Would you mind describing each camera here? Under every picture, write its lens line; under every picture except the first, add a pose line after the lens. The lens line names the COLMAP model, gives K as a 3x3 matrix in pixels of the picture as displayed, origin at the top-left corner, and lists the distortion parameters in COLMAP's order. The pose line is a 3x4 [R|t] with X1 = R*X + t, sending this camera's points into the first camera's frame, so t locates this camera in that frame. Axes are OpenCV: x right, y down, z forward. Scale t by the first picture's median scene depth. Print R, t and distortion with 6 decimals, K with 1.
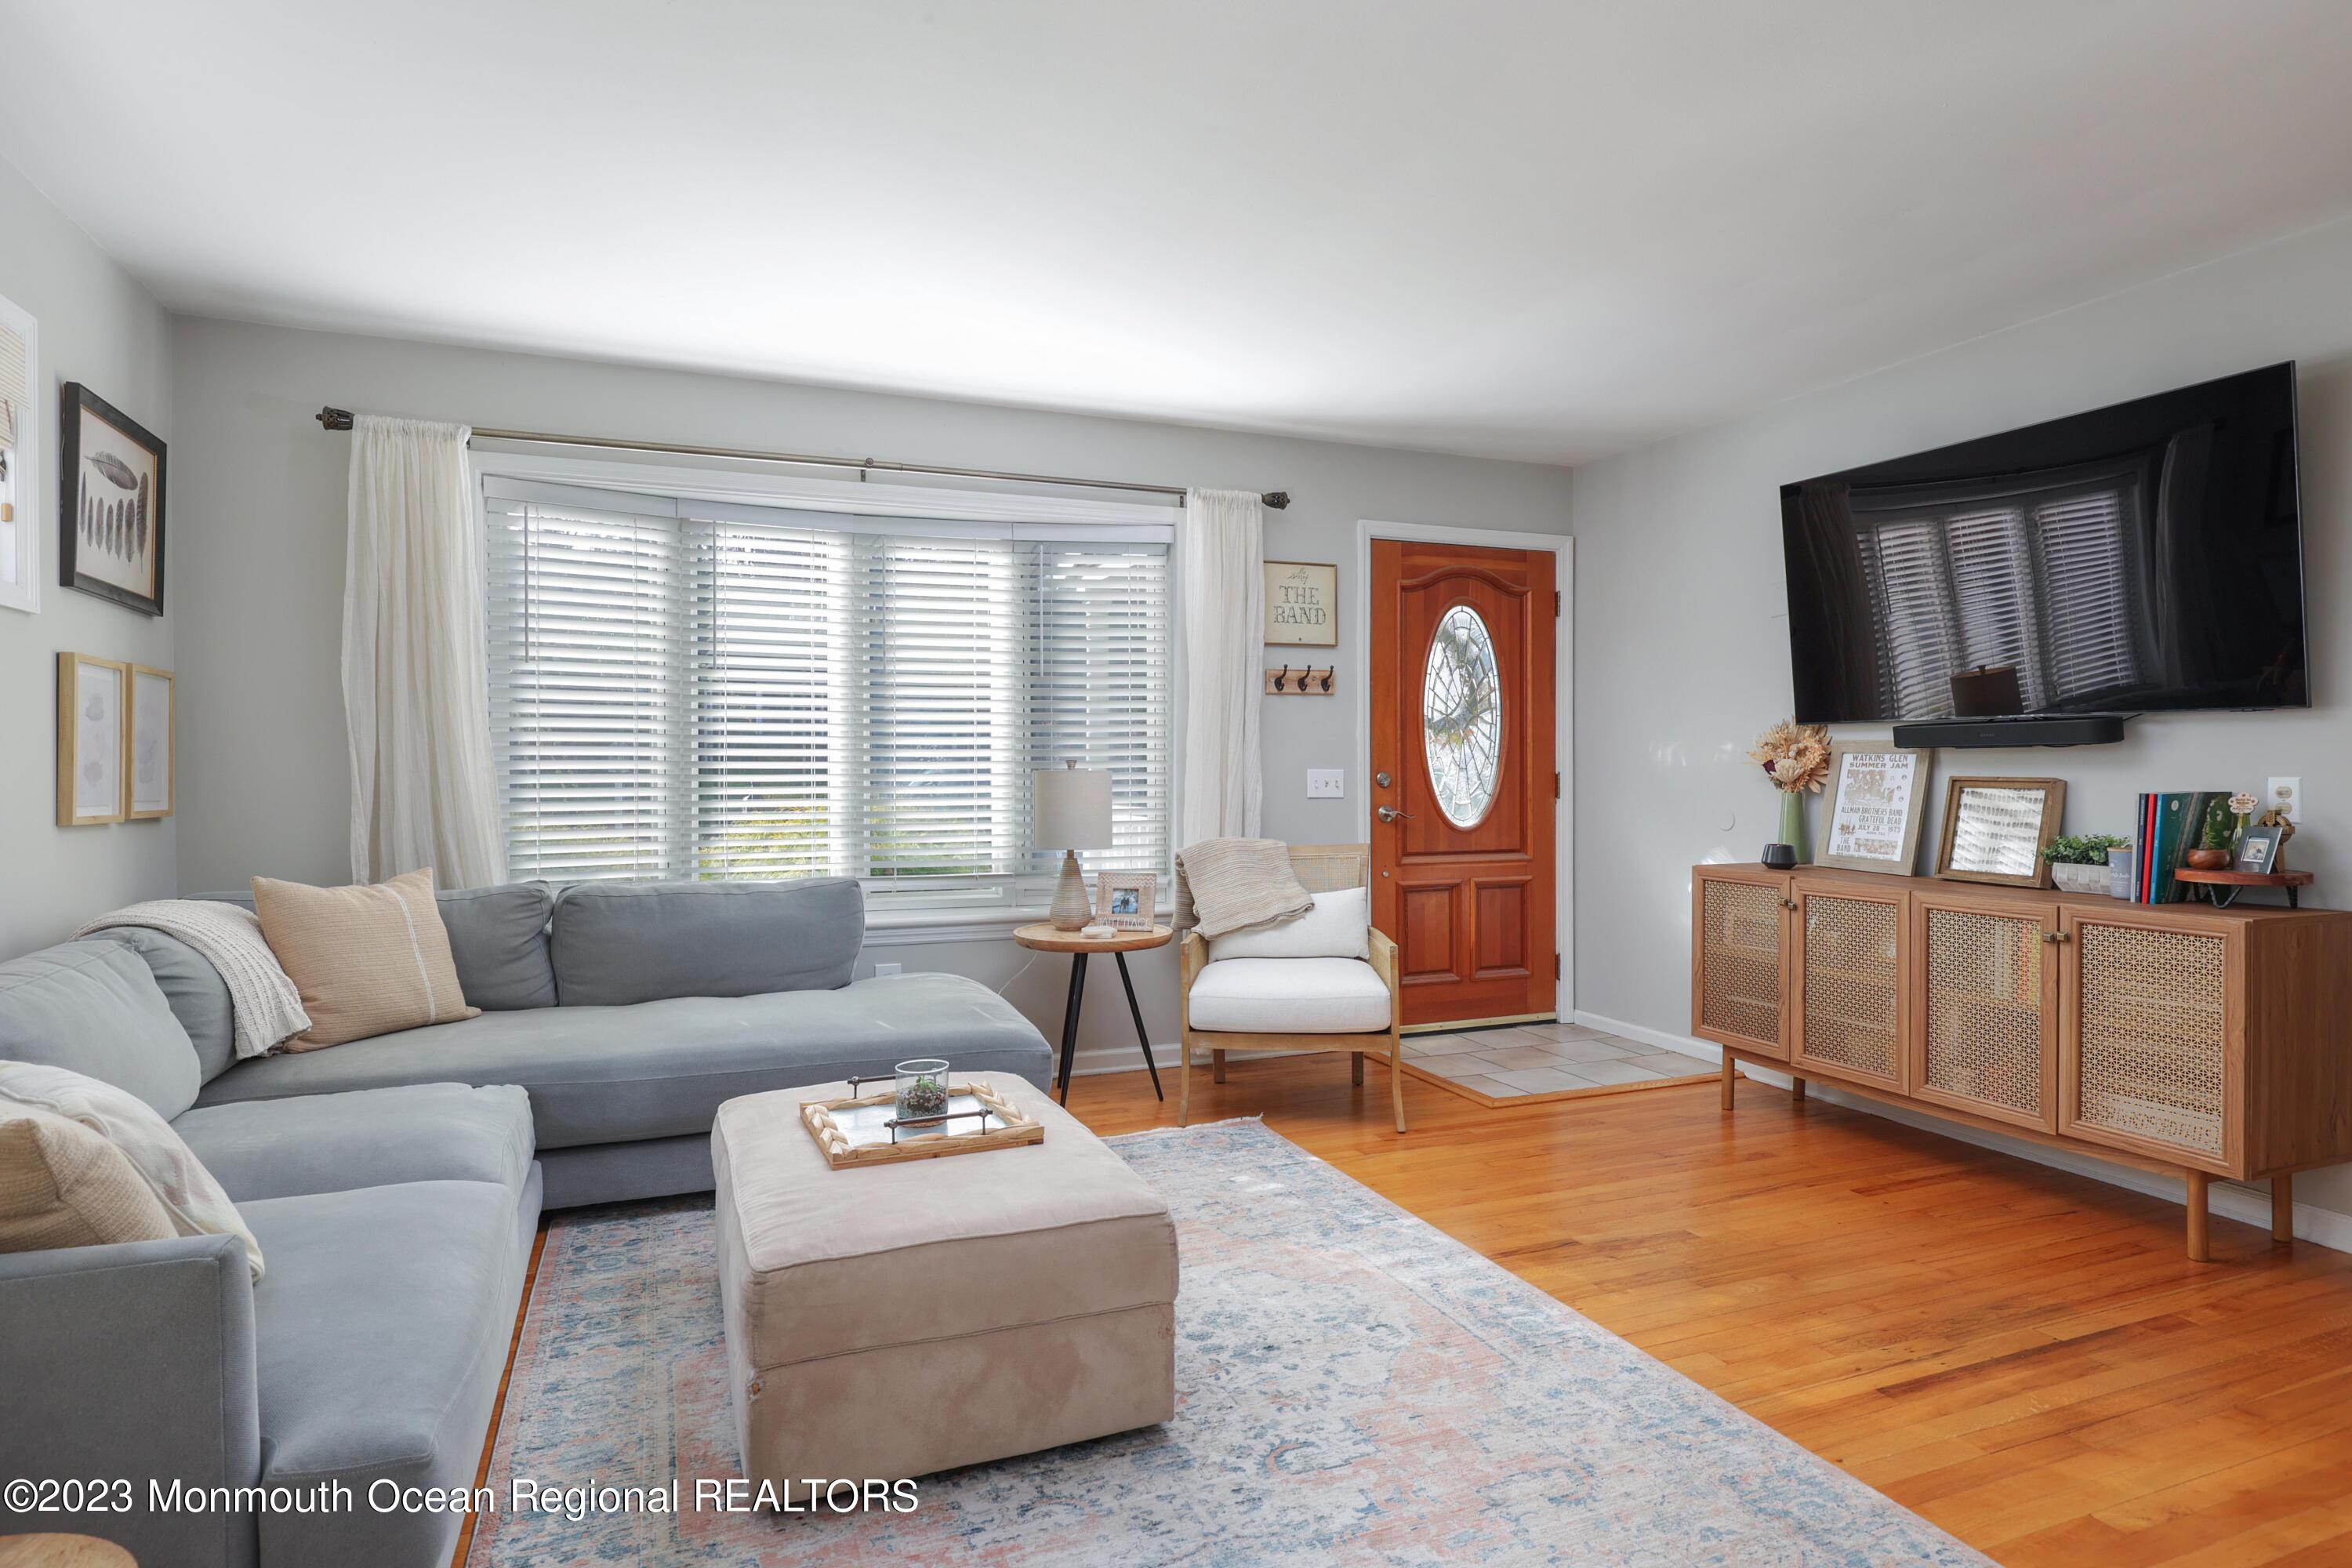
lens RADIAL K [[1263.3, 0, 1176.0], [0, 1263.3, 784.0], [0, 0, 1]] dist [0.021773, 0.000270]
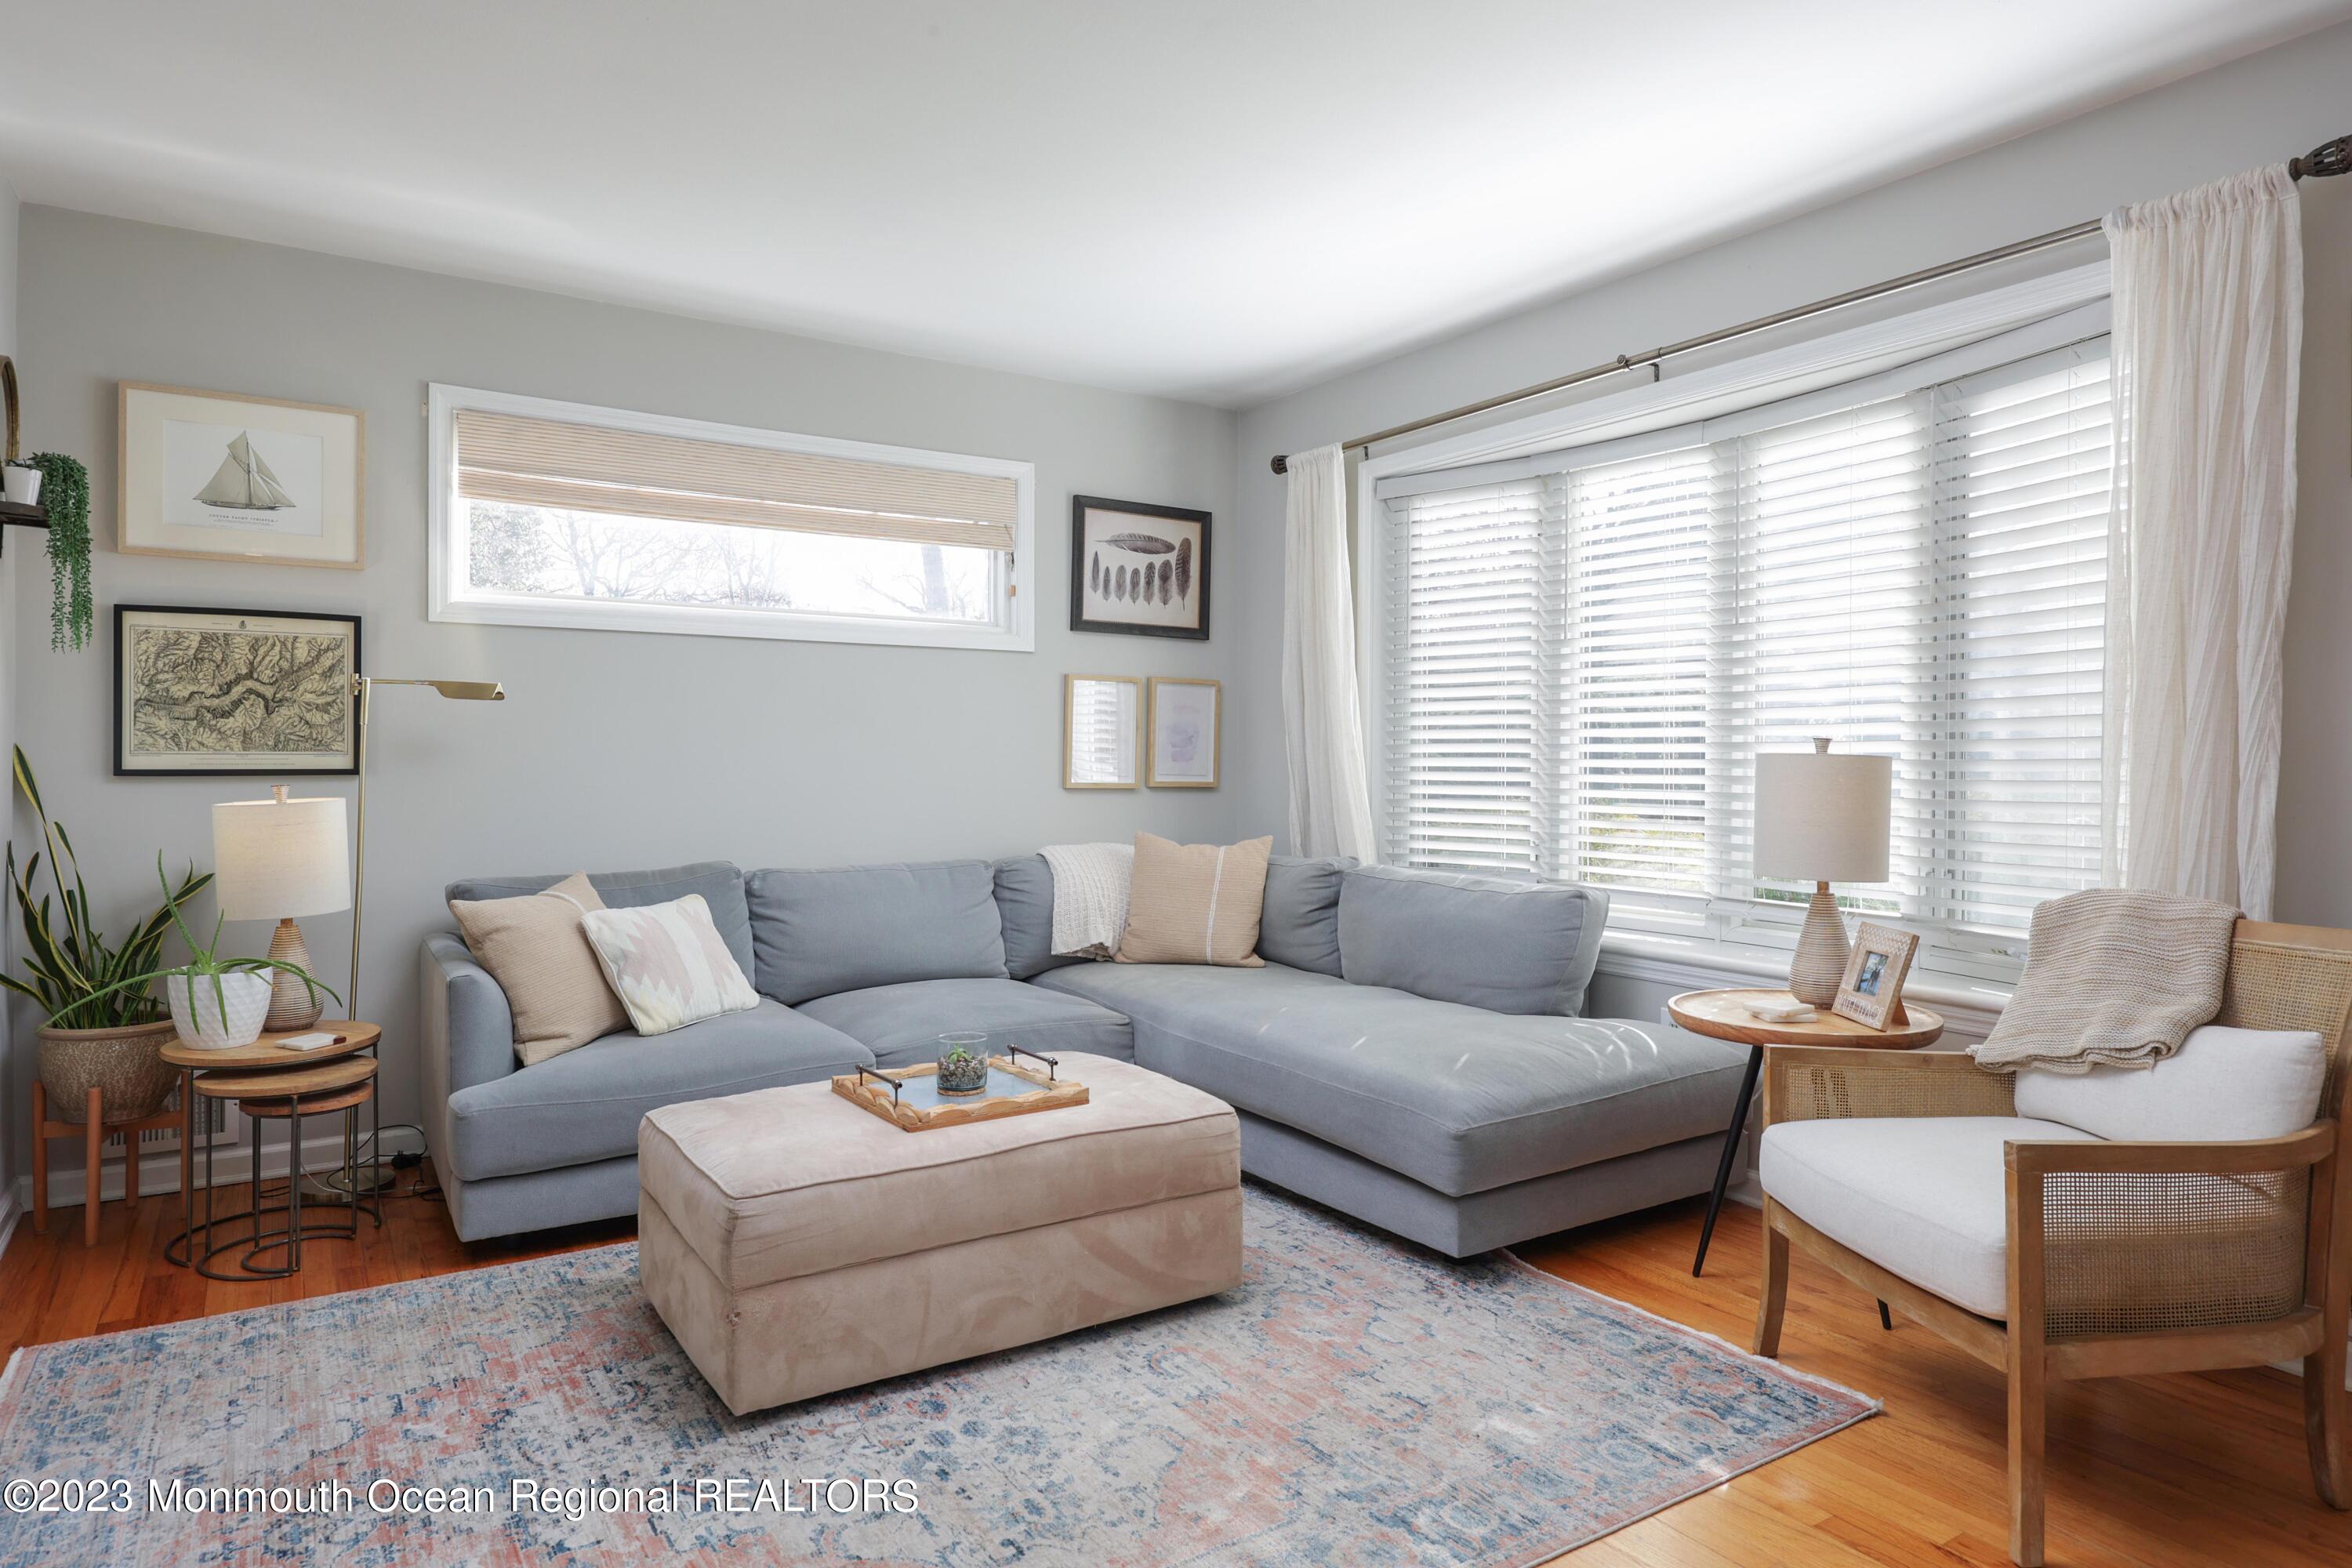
lens RADIAL K [[1405.1, 0, 1176.0], [0, 1405.1, 784.0], [0, 0, 1]] dist [-0.002466, -0.000498]
pose [[0.190083, 0.019727, -0.981570, 0.708973], [-0.018898, 0.999686, 0.016432, -0.001624], [0.981586, 0.015426, 0.190396, 0.721265]]
